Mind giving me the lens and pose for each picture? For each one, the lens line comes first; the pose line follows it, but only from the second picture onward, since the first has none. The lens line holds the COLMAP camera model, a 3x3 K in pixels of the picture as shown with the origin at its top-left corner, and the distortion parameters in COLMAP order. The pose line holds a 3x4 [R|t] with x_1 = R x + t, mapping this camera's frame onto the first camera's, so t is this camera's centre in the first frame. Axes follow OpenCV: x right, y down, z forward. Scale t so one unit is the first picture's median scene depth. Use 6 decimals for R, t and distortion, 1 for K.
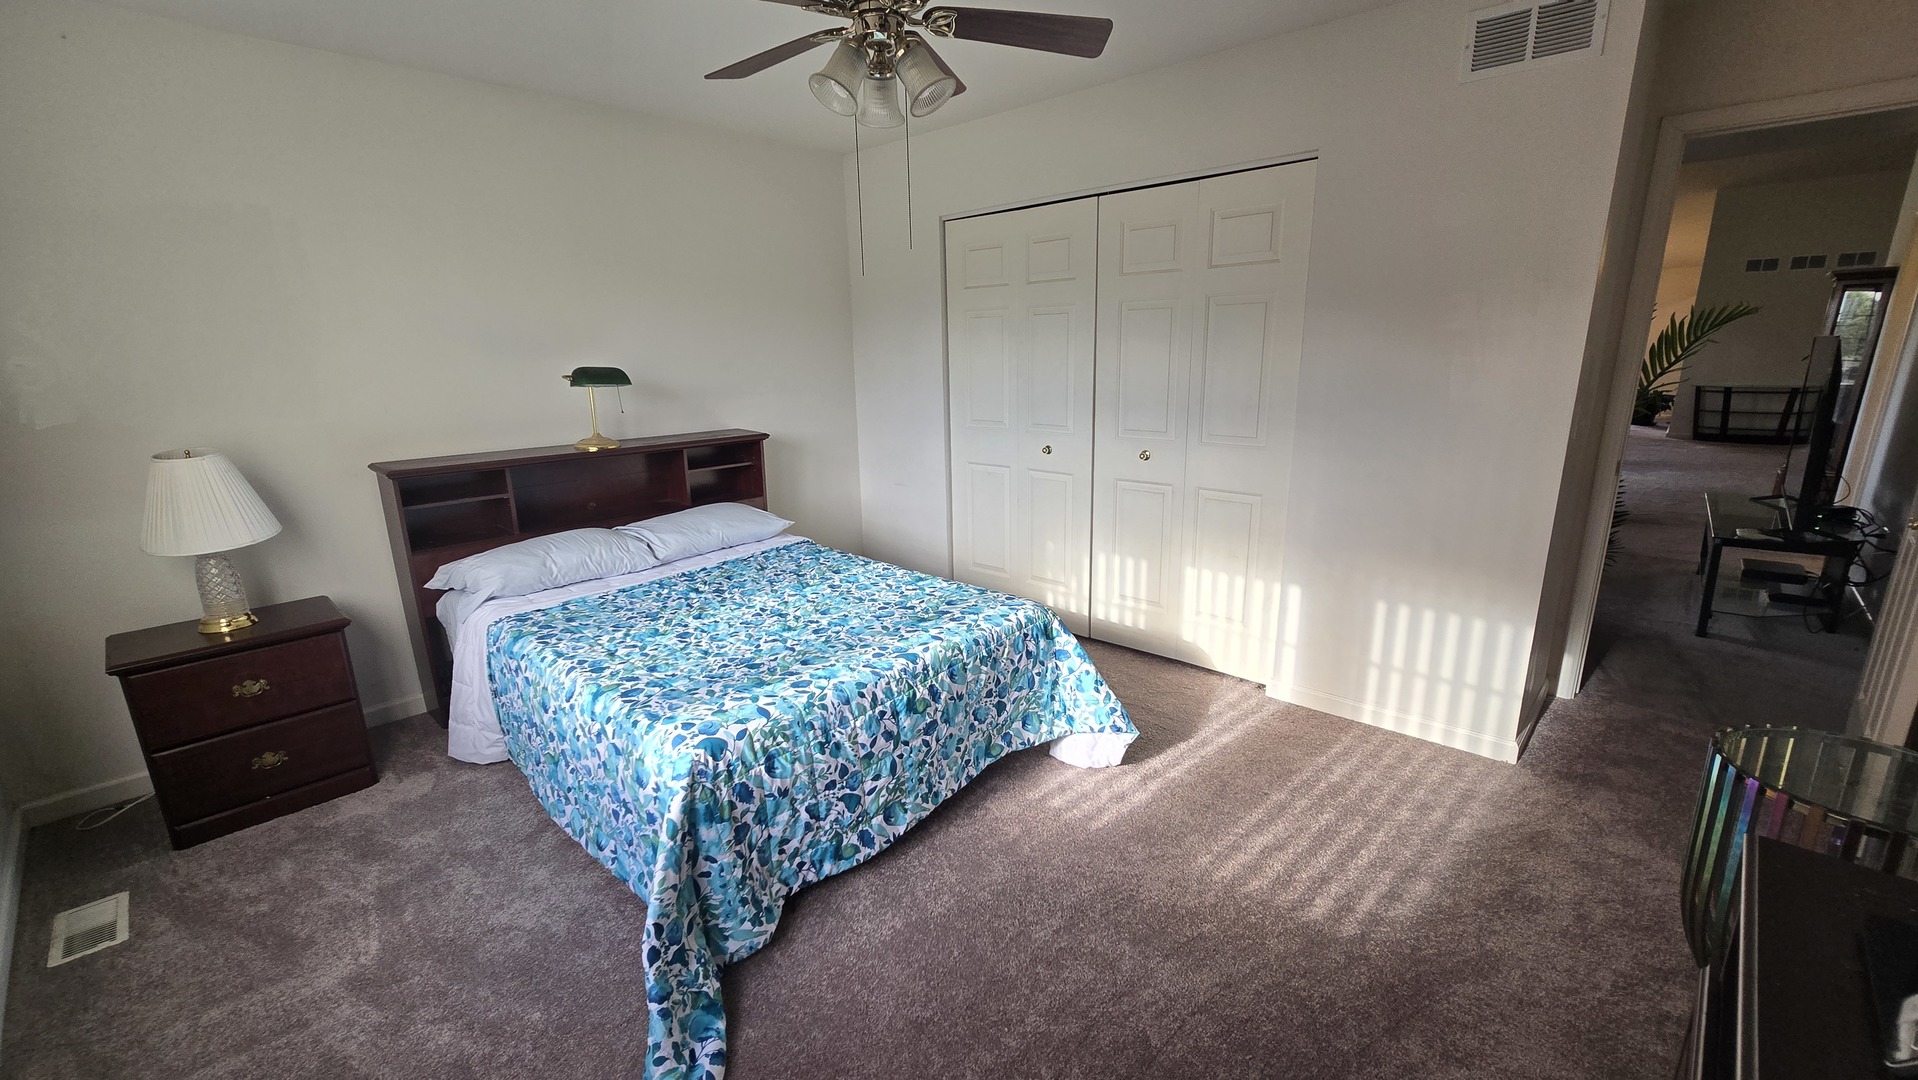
lens RADIAL K [[793.6, 0, 958.9], [0, 793.6, 552.9], [0, 0, 1]] dist [-0.001926, -0.000235]
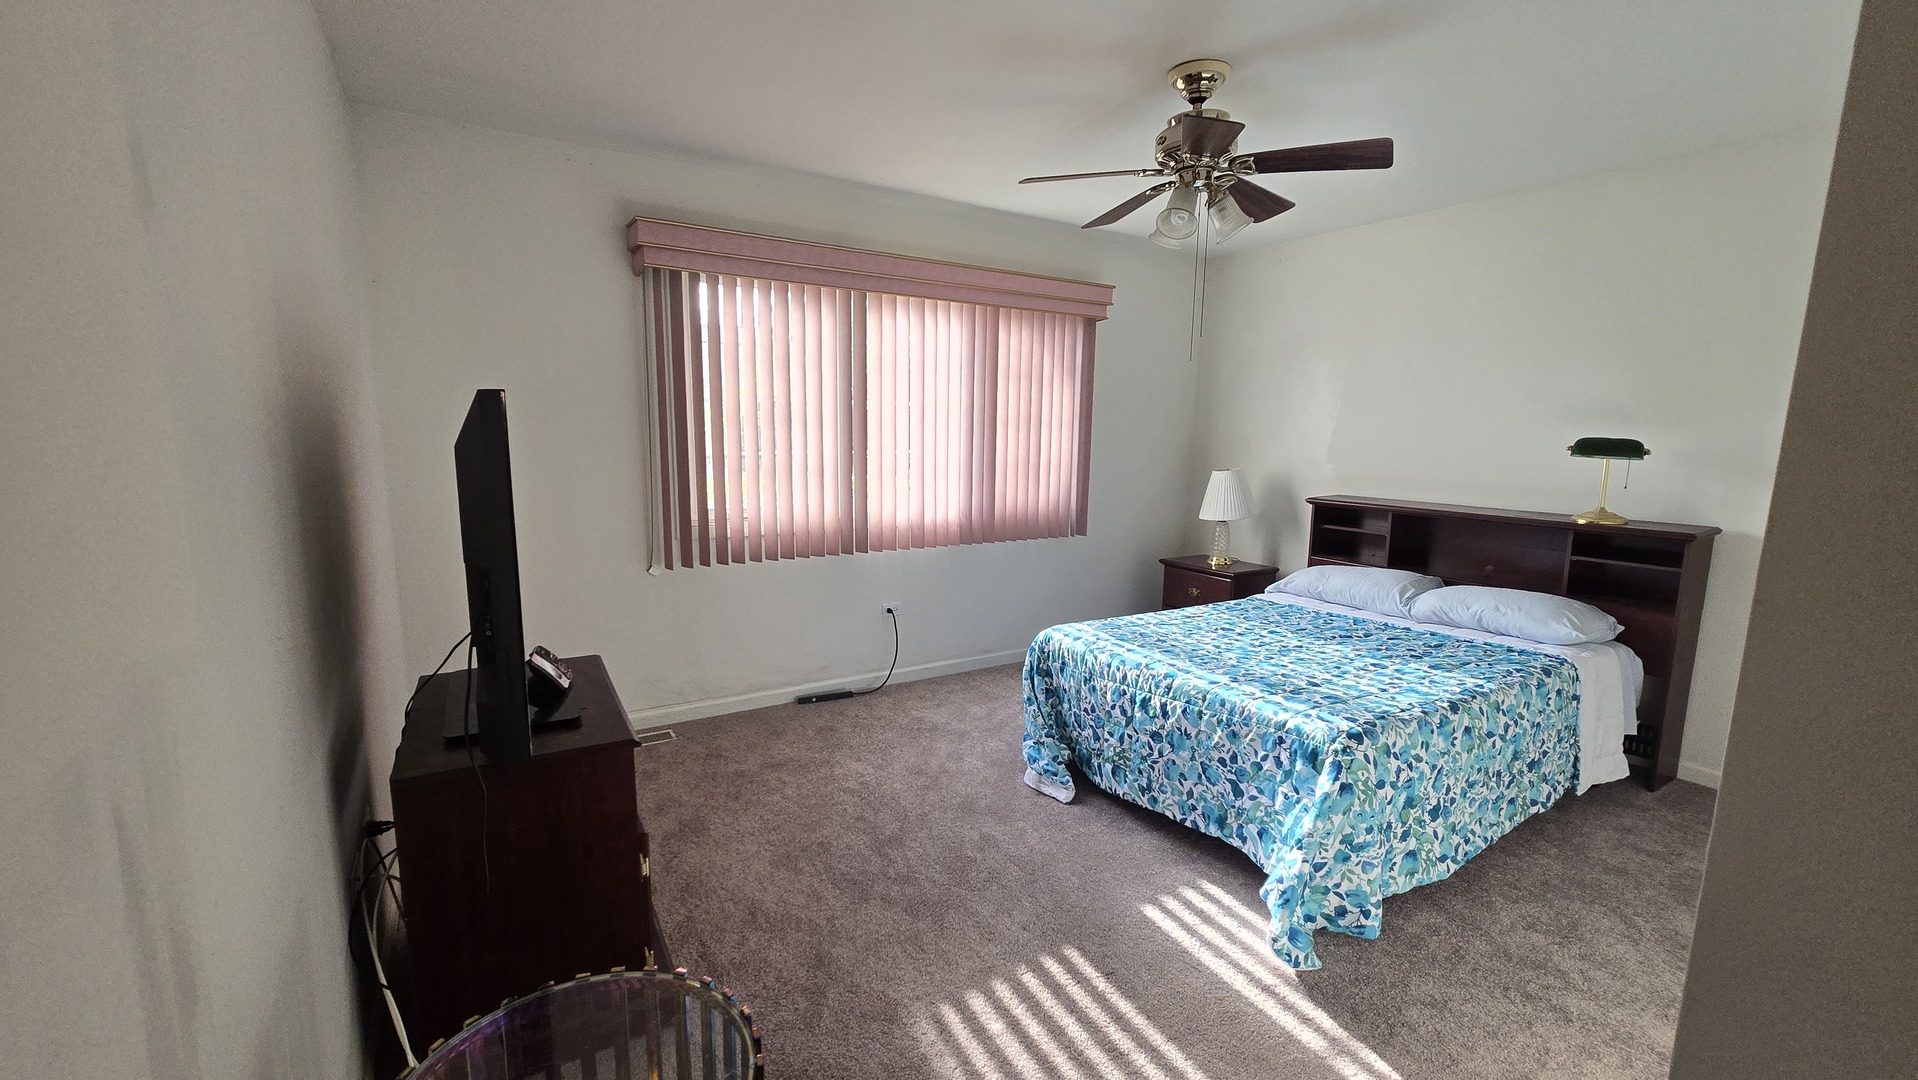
lens RADIAL K [[769.7, 0, 959.0], [0, 769.7, 540.0], [0, 0, 1]] dist [-0.003759, -0.000410]
pose [[-0.278477, 0.145209, -0.949402, 1.063551], [-0.235868, 0.947893, 0.214163, -0.224624], [0.931030, 0.283573, -0.229716, 0.898119]]
